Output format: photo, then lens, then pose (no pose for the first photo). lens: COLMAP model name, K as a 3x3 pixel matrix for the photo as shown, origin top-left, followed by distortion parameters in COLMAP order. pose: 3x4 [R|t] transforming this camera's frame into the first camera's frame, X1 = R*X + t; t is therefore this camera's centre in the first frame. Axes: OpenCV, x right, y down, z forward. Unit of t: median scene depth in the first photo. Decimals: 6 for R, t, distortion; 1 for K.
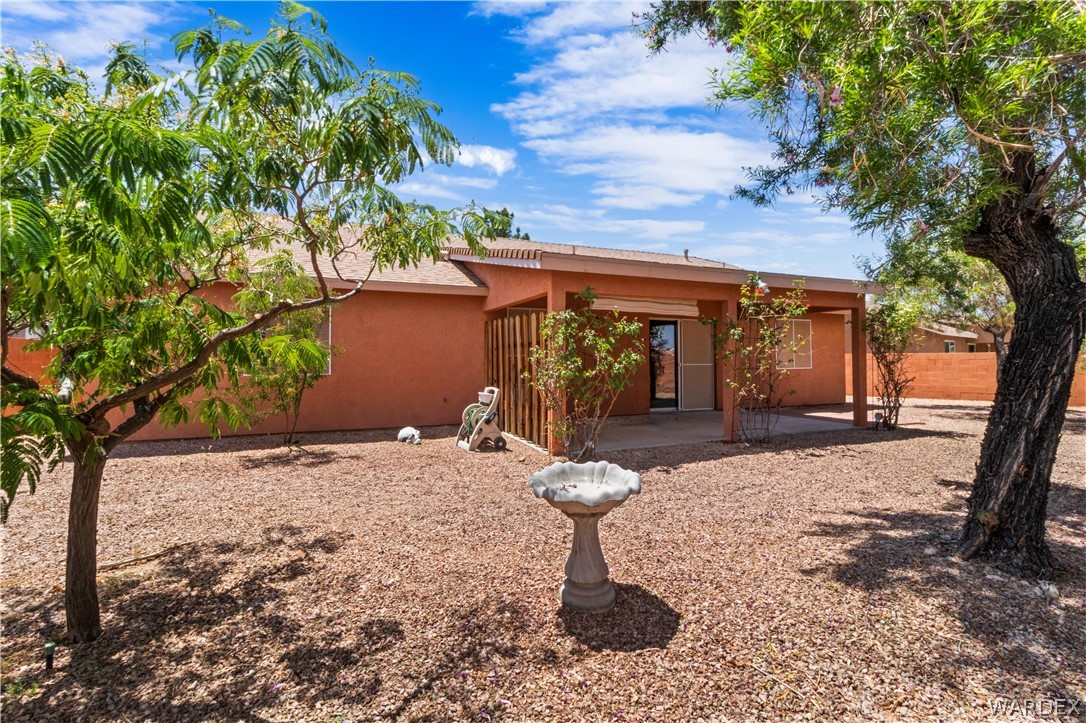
lens RADIAL K [[503.0, 0, 547.5], [0, 503.0, 346.6], [0, 0, 1]] dist [0.004842, -0.000585]
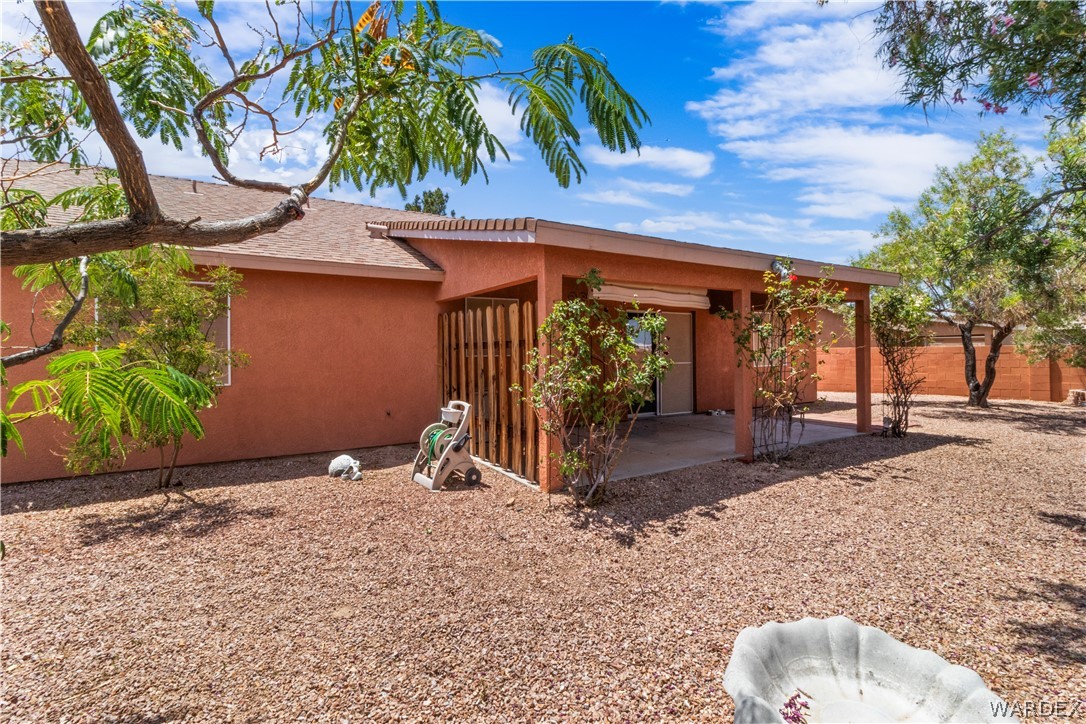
lens RADIAL K [[503.0, 0, 547.5], [0, 503.0, 347.1], [0, 0, 1]] dist [0.004842, -0.000585]
pose [[0.988975, -0.006133, 0.147958, -0.094512], [0.003460, 0.999826, 0.018314, -0.014850], [-0.148044, -0.017600, 0.988824, 0.240024]]
